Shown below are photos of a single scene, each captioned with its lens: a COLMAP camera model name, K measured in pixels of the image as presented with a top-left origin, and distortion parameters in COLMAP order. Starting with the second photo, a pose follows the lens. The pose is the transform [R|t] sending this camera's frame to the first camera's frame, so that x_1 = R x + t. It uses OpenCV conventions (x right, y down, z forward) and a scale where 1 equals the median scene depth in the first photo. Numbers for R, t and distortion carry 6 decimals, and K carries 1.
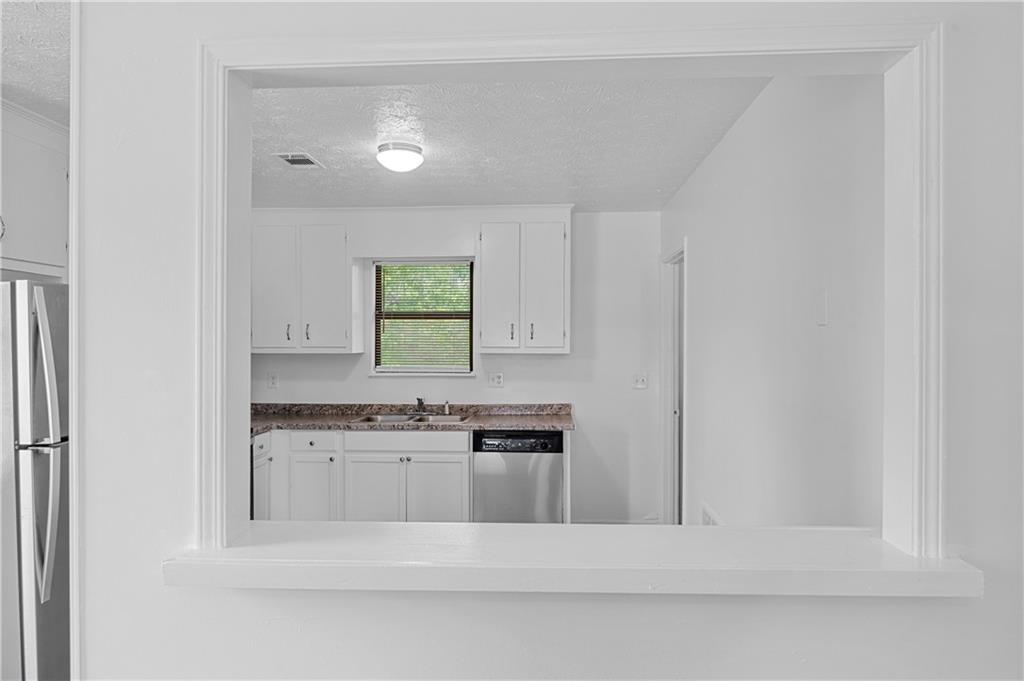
lens RADIAL K [[639.4, 0, 512.4], [0, 639.4, 345.0], [0, 0, 1]] dist [-0.011928, 0.005634]
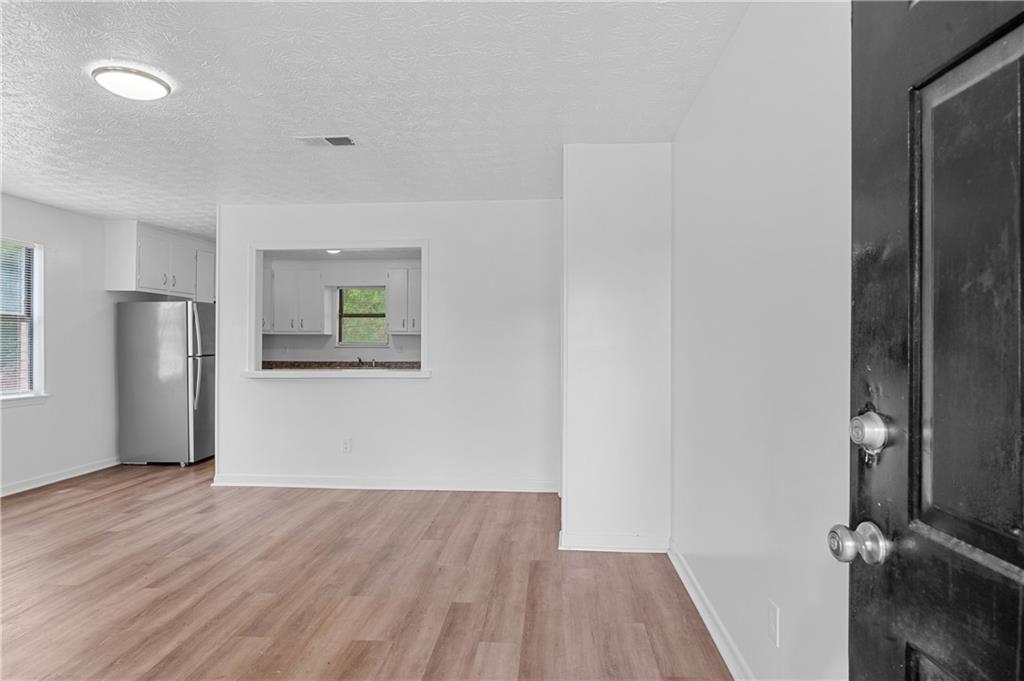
lens RADIAL K [[568.6, 0, 512.8], [0, 568.6, 343.1], [0, 0, 1]] dist [-0.004841, -0.002699]
pose [[0.999867, 0.003190, -0.015974, 0.356522], [-0.003292, 0.999975, -0.006311, 0.048624], [0.015954, 0.006363, 0.999852, -0.739704]]
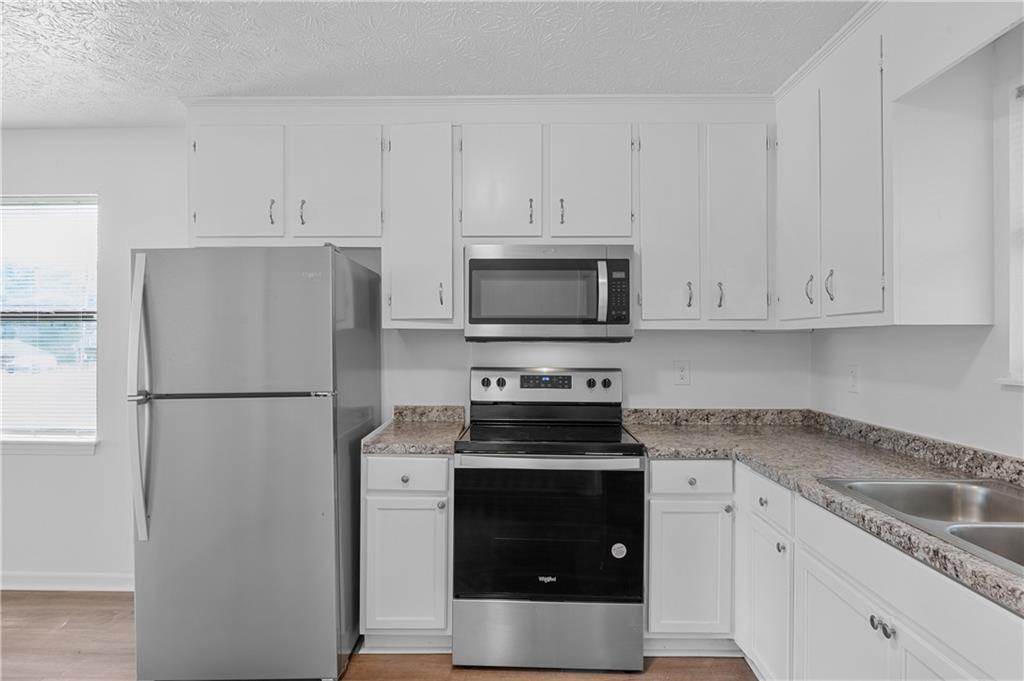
lens RADIAL K [[568.6, 0, 505.6], [0, 568.6, 337.5], [0, 0, 1]] dist [-0.004841, -0.002699]
pose [[0.040420, -0.001845, -0.999181, 0.119718], [-0.004783, 0.999986, -0.002040, 0.022794], [0.999171, 0.004861, 0.040411, 0.714094]]
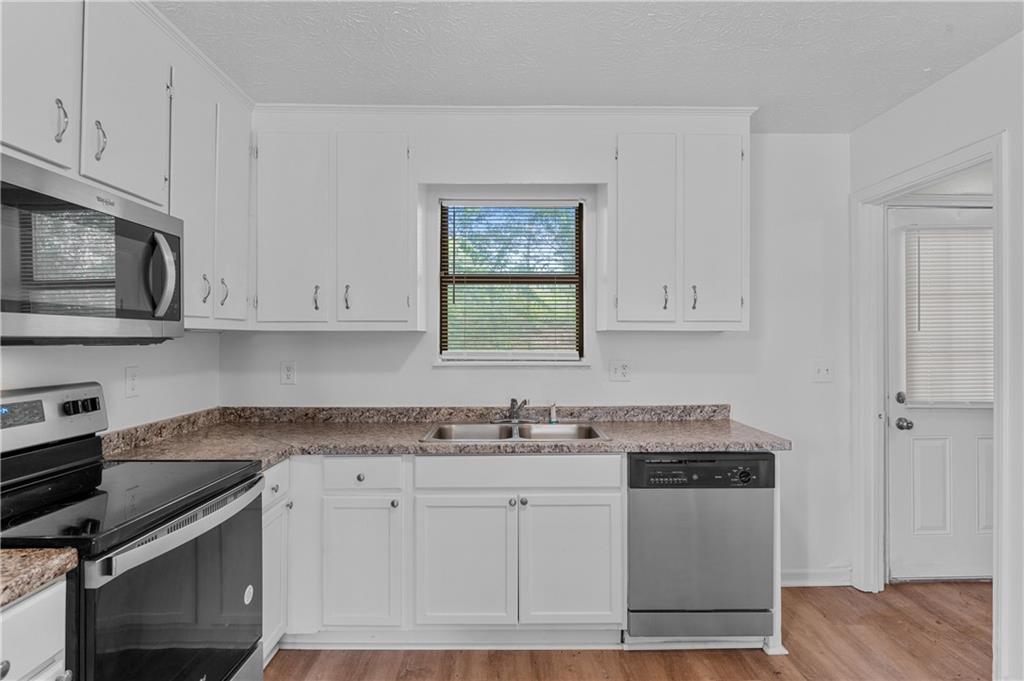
lens RADIAL K [[529.8, 0, 507.7], [0, 529.8, 333.3], [0, 0, 1]] dist [-0.010673, 0.002315]
pose [[0.997789, 0.000182, 0.066468, -0.192296], [0.000907, 0.999866, -0.016352, 0.024380], [-0.066463, 0.016376, 0.997655, 0.452740]]
